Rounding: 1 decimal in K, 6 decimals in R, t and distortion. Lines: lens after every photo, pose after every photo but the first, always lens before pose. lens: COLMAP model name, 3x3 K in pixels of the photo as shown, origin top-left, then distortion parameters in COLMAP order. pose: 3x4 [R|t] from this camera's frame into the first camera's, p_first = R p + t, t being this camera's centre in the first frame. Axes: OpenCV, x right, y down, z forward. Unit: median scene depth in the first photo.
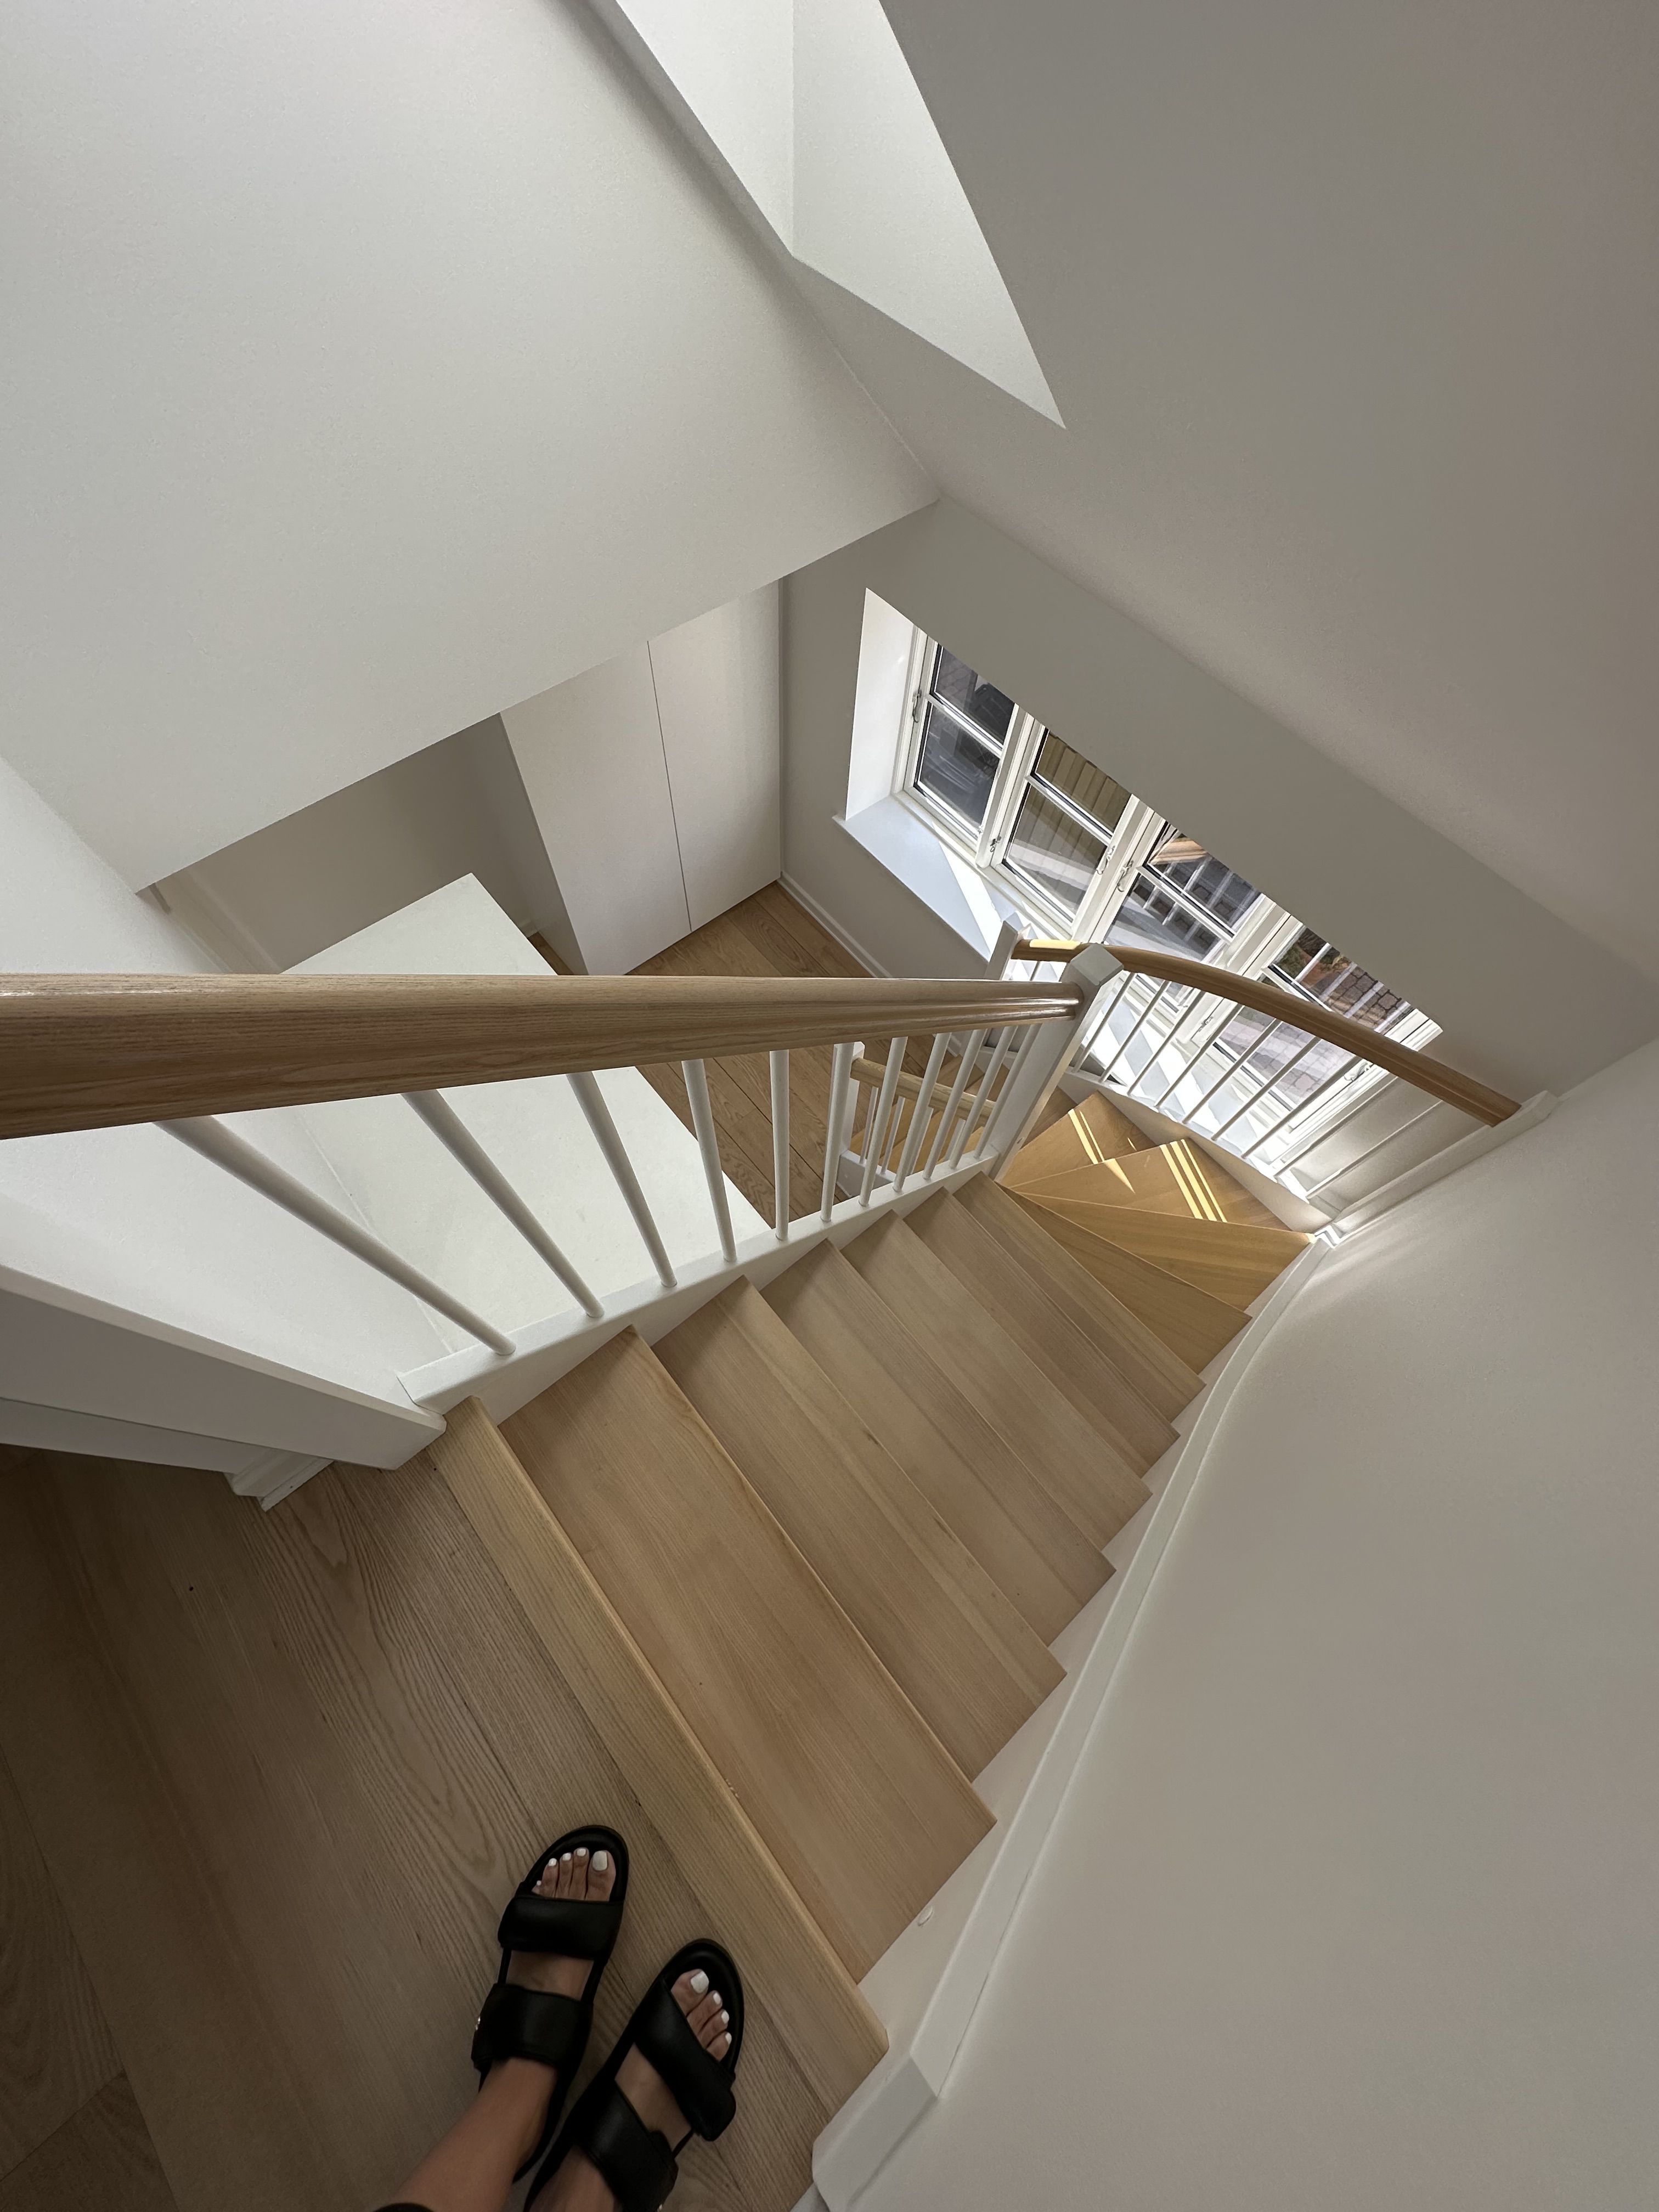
lens RADIAL K [[879.0, 0, 833.6], [0, 879.0, 1104.5], [0, 0, 1]] dist [0.000581, 0.000064]
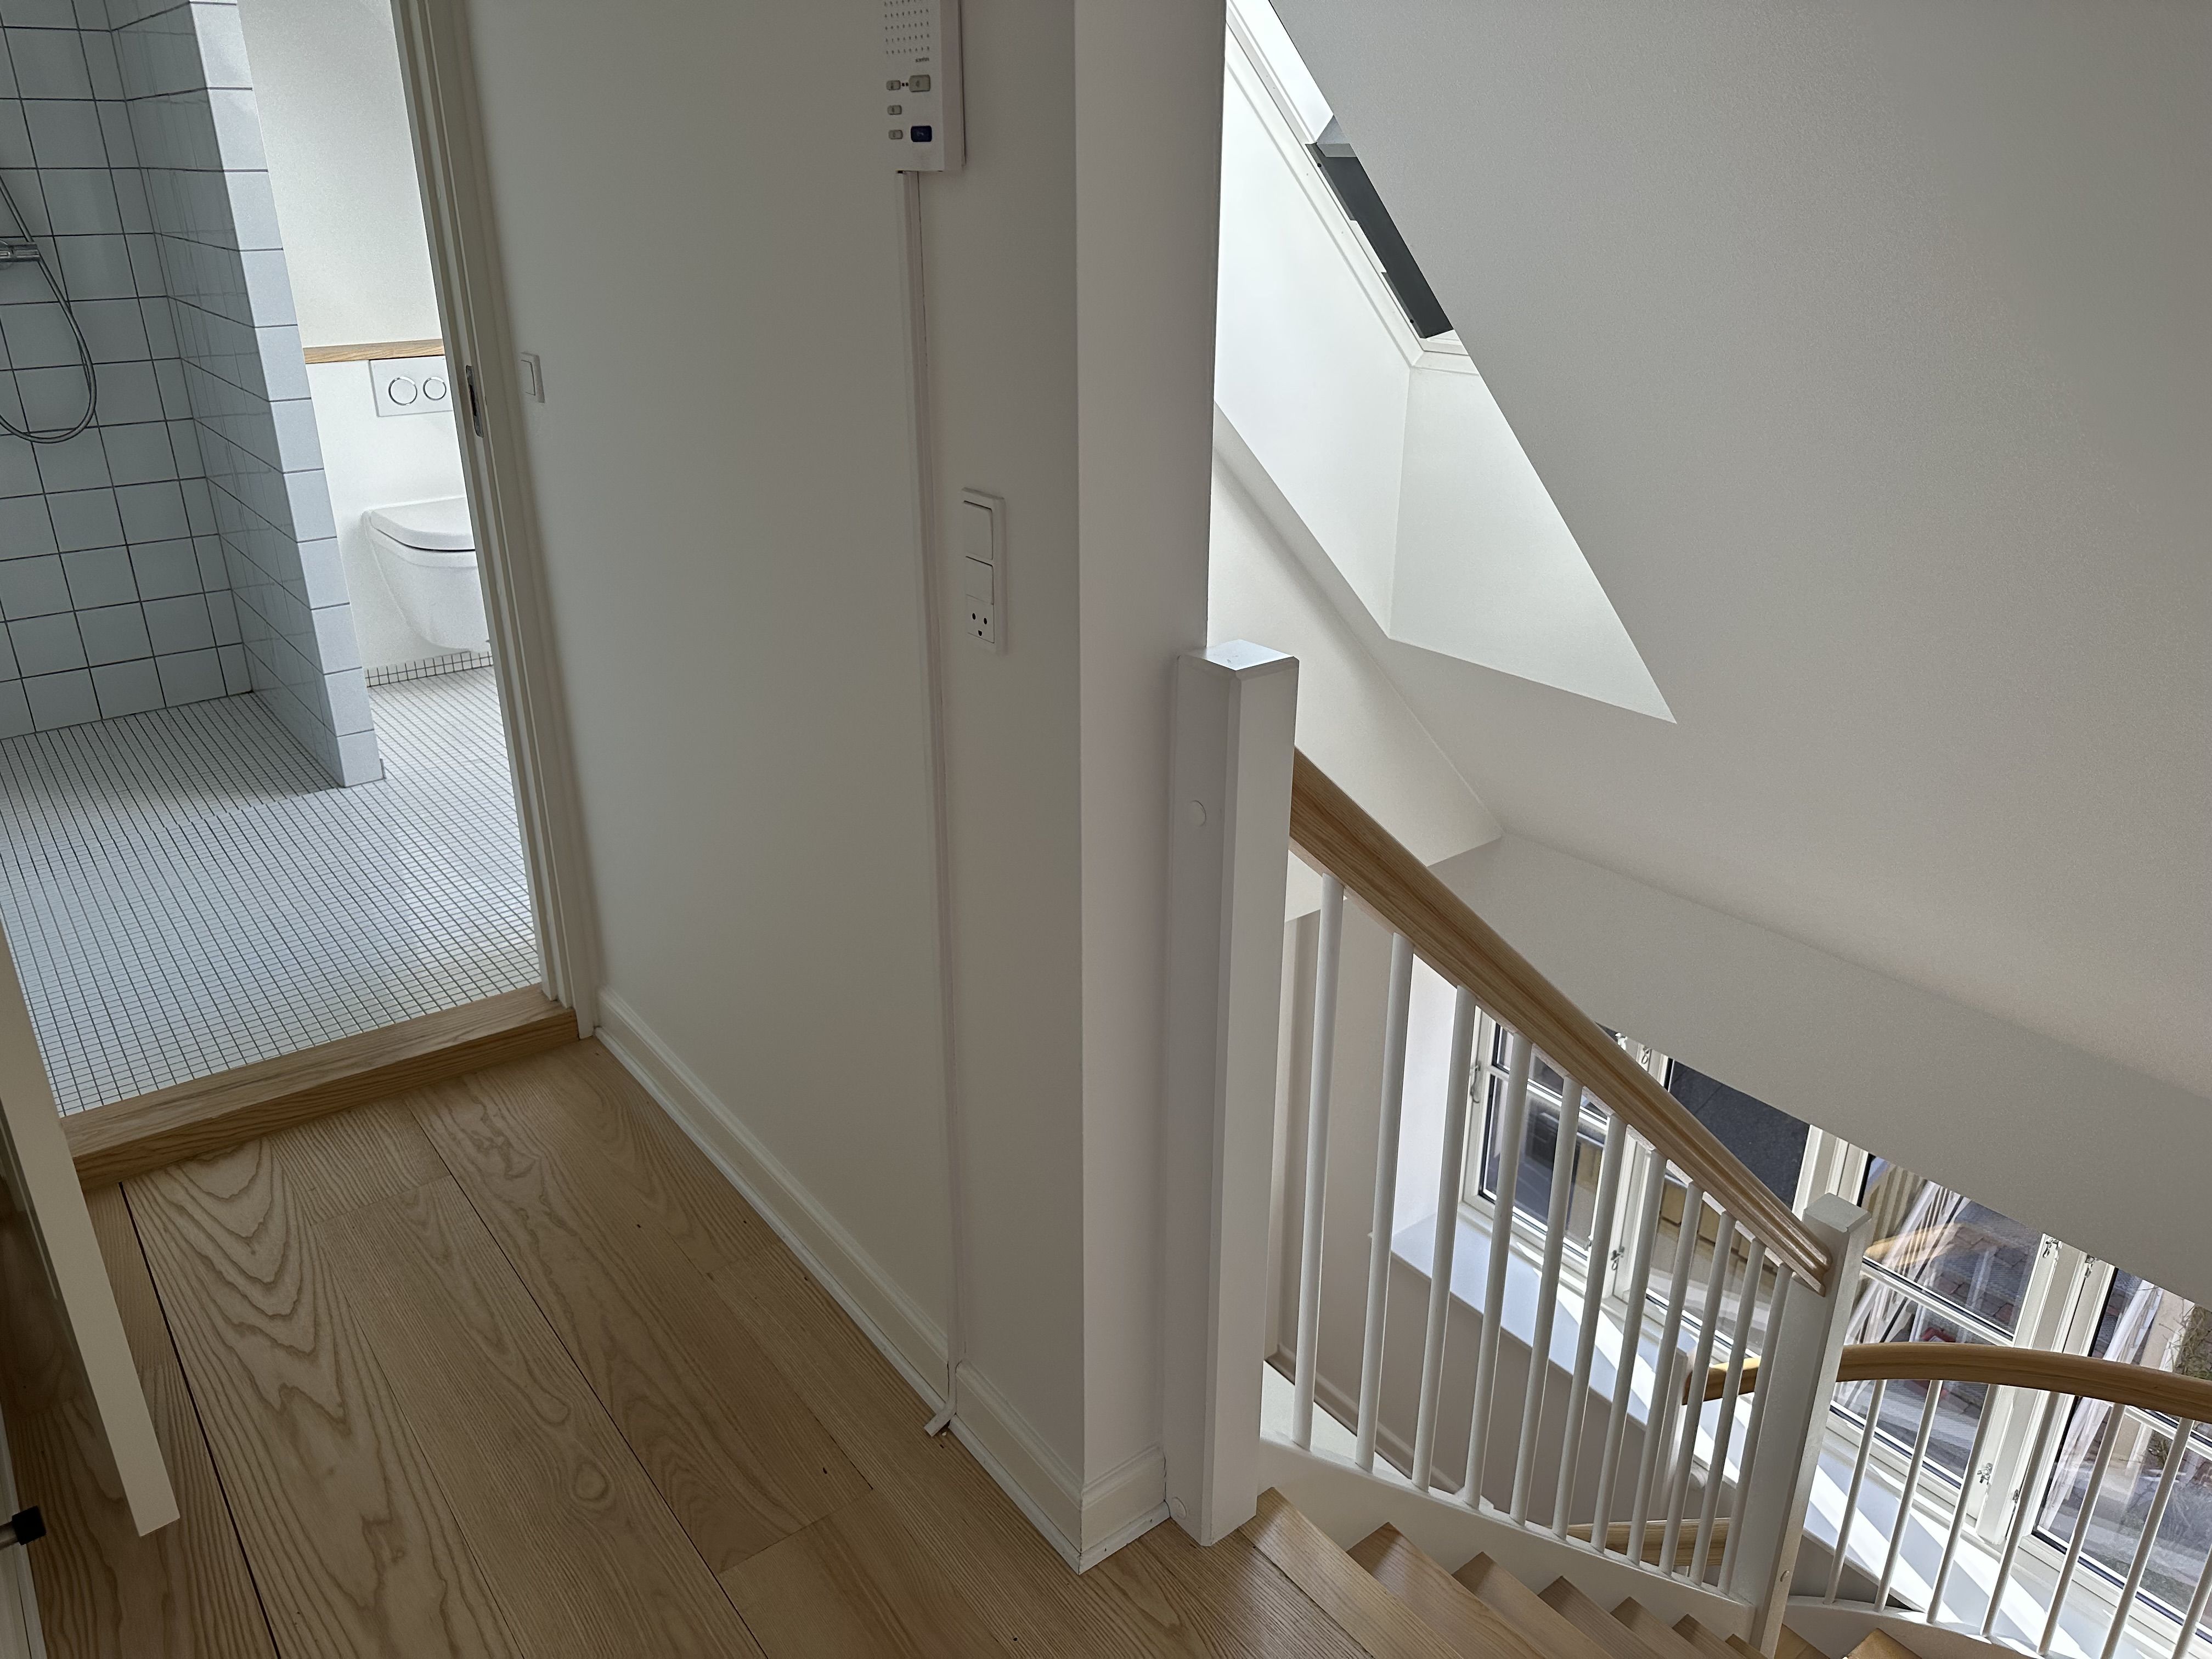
lens RADIAL K [[1574.9, 0, 1107.7], [0, 1574.9, 824.1], [0, 0, 1]] dist [-0.006329, -0.006229]
pose [[0.997954, -0.027693, -0.057629, -0.159878], [-0.015644, 0.768175, -0.640048, 0.283157], [0.061994, 0.639640, 0.766170, -0.220384]]
